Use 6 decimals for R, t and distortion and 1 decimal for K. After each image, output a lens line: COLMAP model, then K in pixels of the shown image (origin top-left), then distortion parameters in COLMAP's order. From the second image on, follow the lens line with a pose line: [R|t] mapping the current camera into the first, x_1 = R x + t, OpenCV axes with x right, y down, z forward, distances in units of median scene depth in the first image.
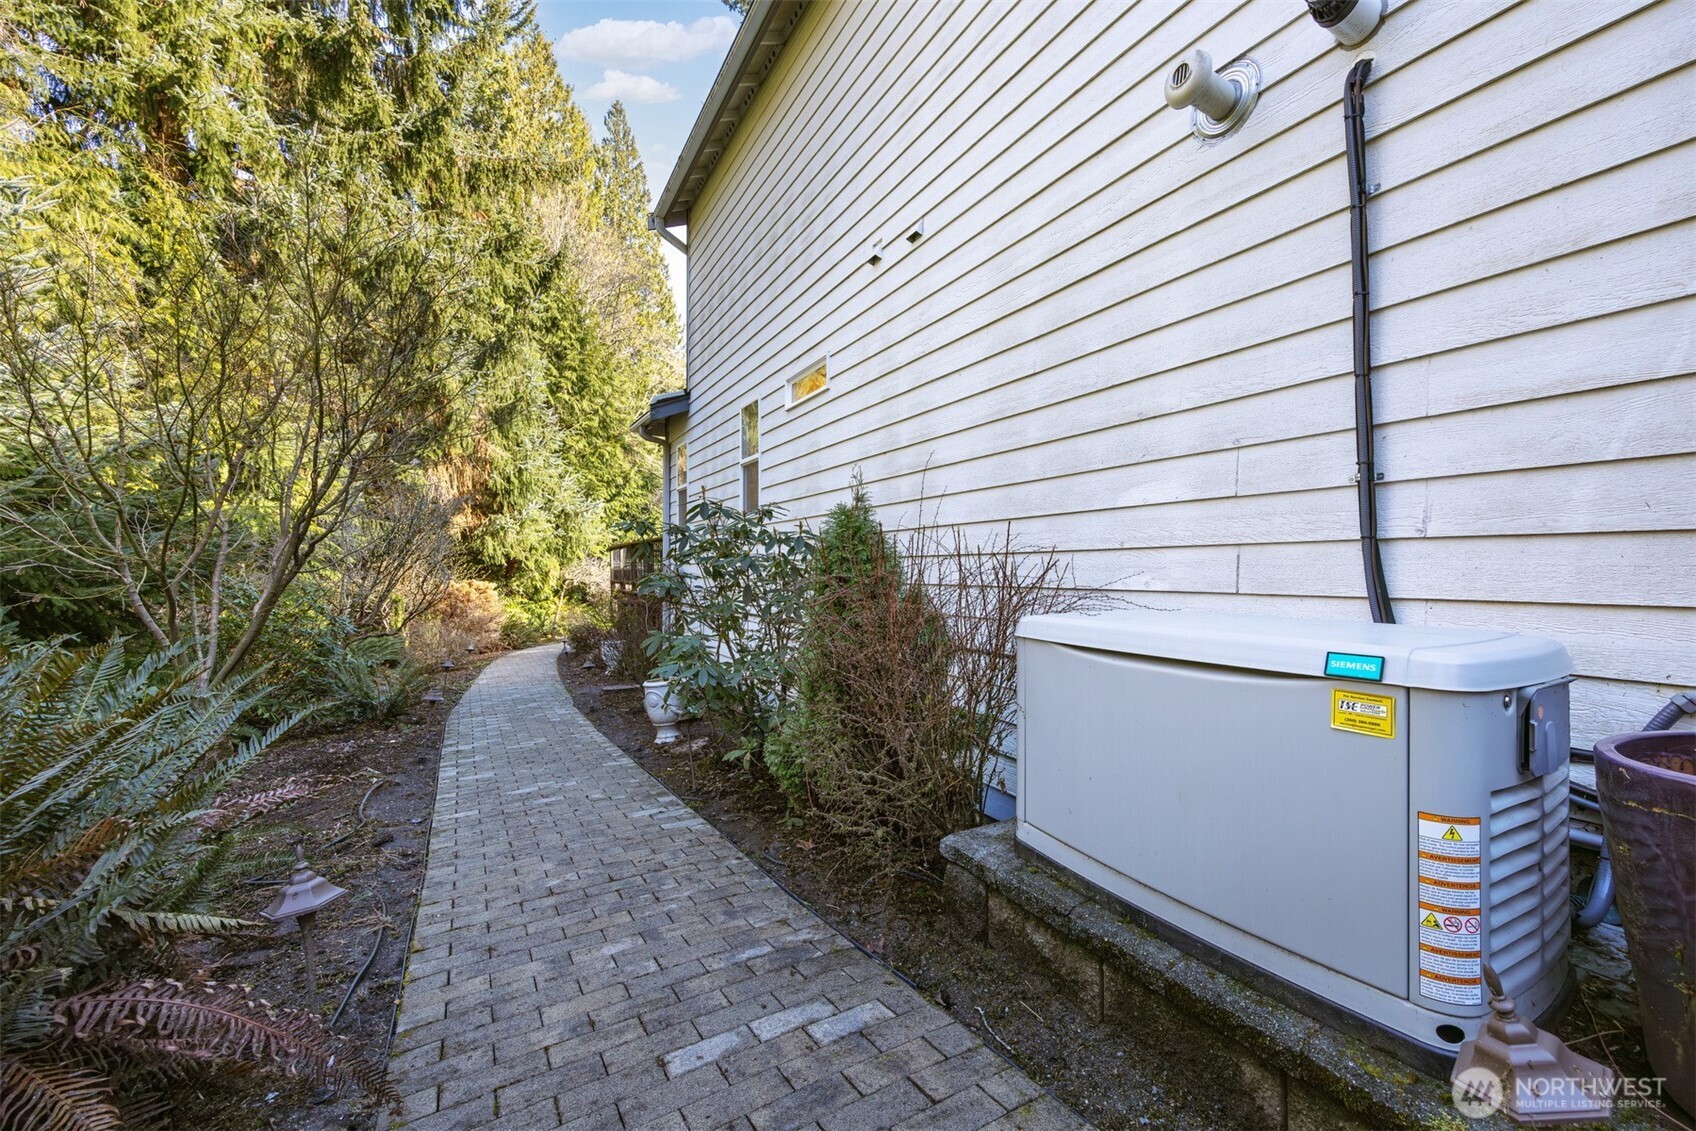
lens RADIAL K [[655.0, 0, 860.6], [0, 655.0, 562.6], [0, 0, 1]] dist [-0.001311, 0.000032]
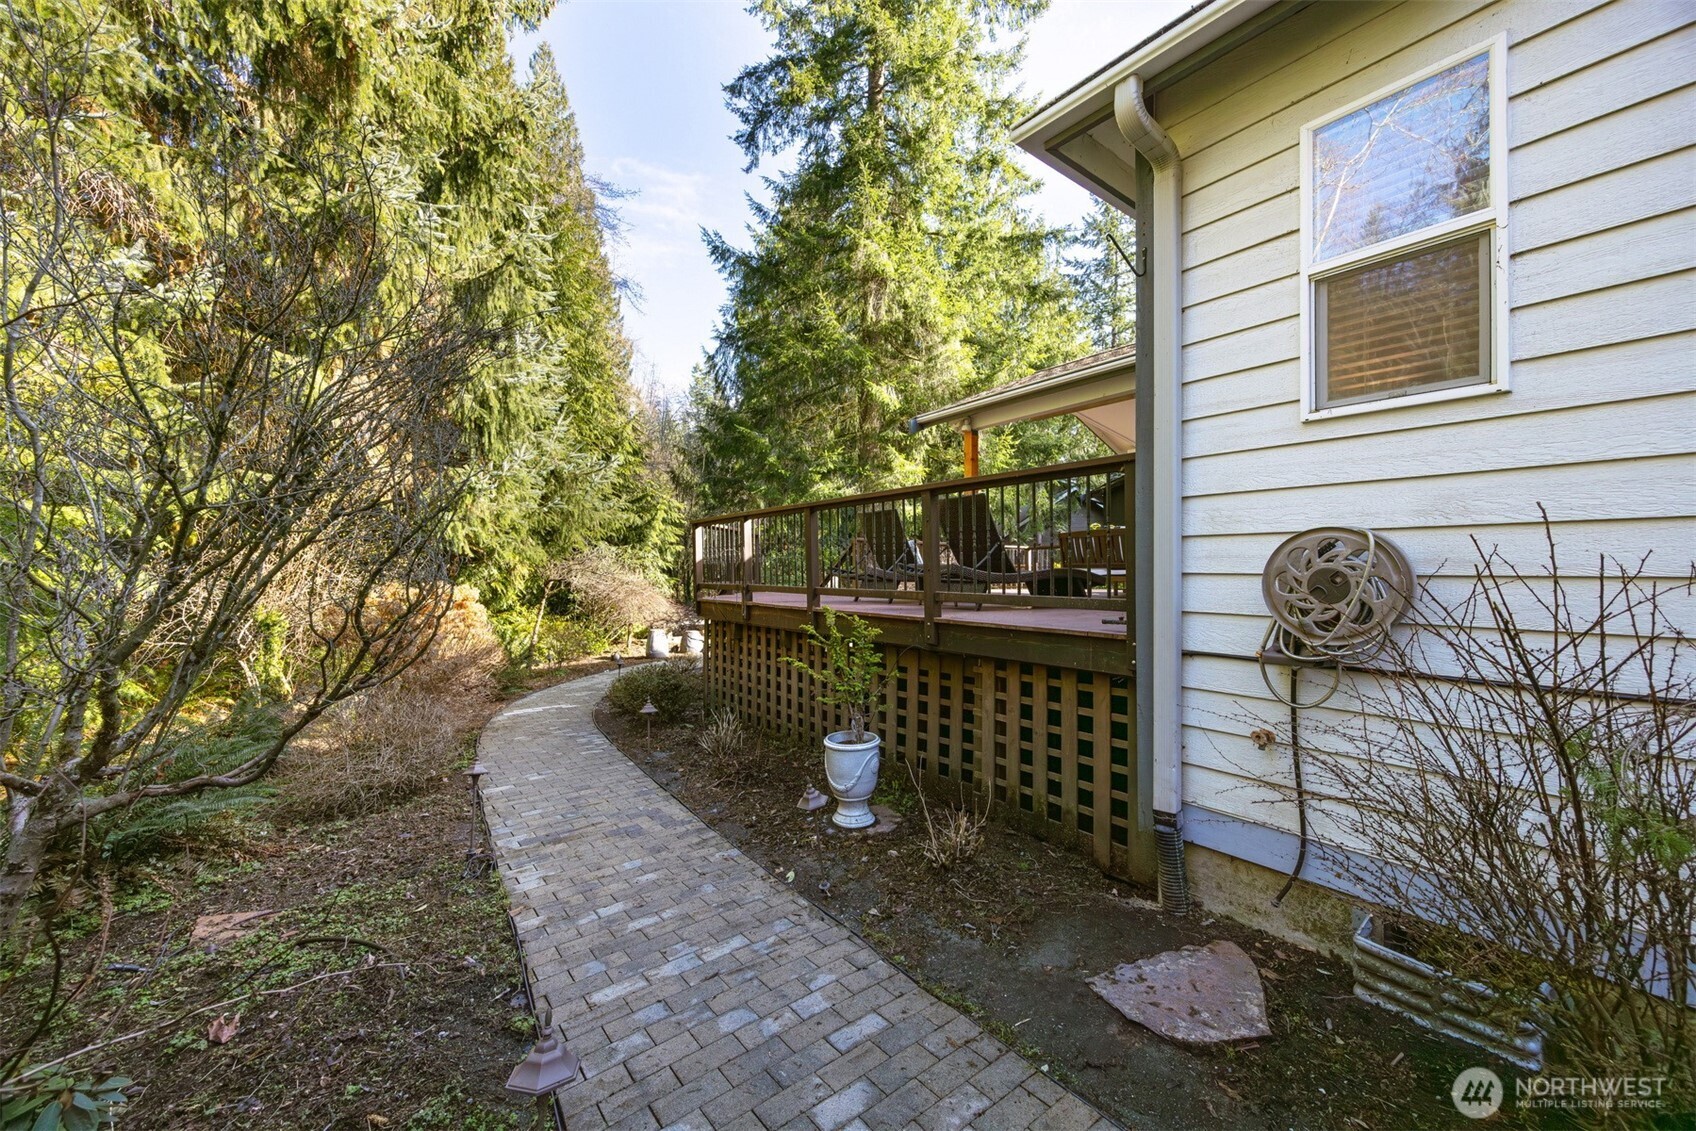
lens RADIAL K [[655.0, 0, 842.6], [0, 655.0, 563.3], [0, 0, 1]] dist [-0.001311, 0.000032]
pose [[0.995253, 0.004068, 0.097234, -0.203651], [-0.004077, 0.999992, -0.000109, 0.007385], [-0.097233, -0.000288, 0.995262, 0.291813]]
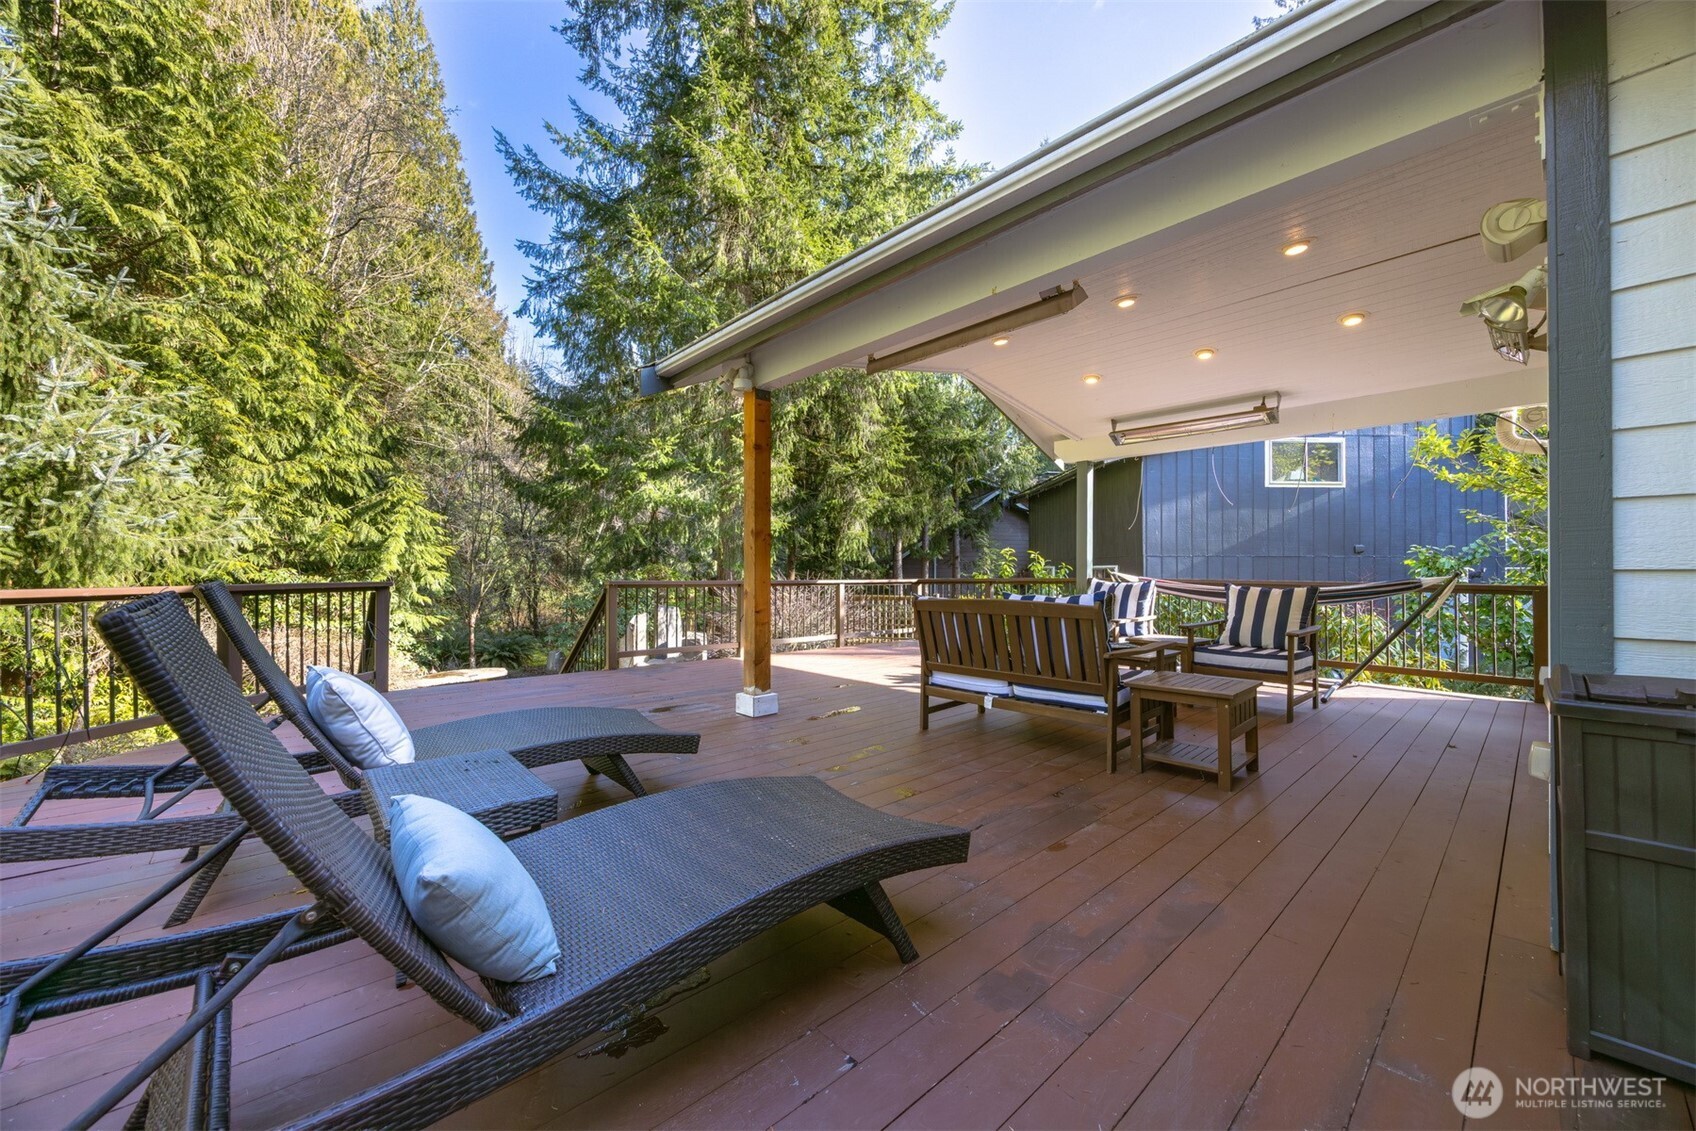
lens RADIAL K [[655.0, 0, 841.0], [0, 655.0, 566.8], [0, 0, 1]] dist [-0.001311, 0.000032]
pose [[0.981869, 0.001262, 0.189556, -0.084773], [-0.003671, 0.999917, 0.012363, -0.027870], [-0.189524, -0.012835, 0.981792, 0.501687]]
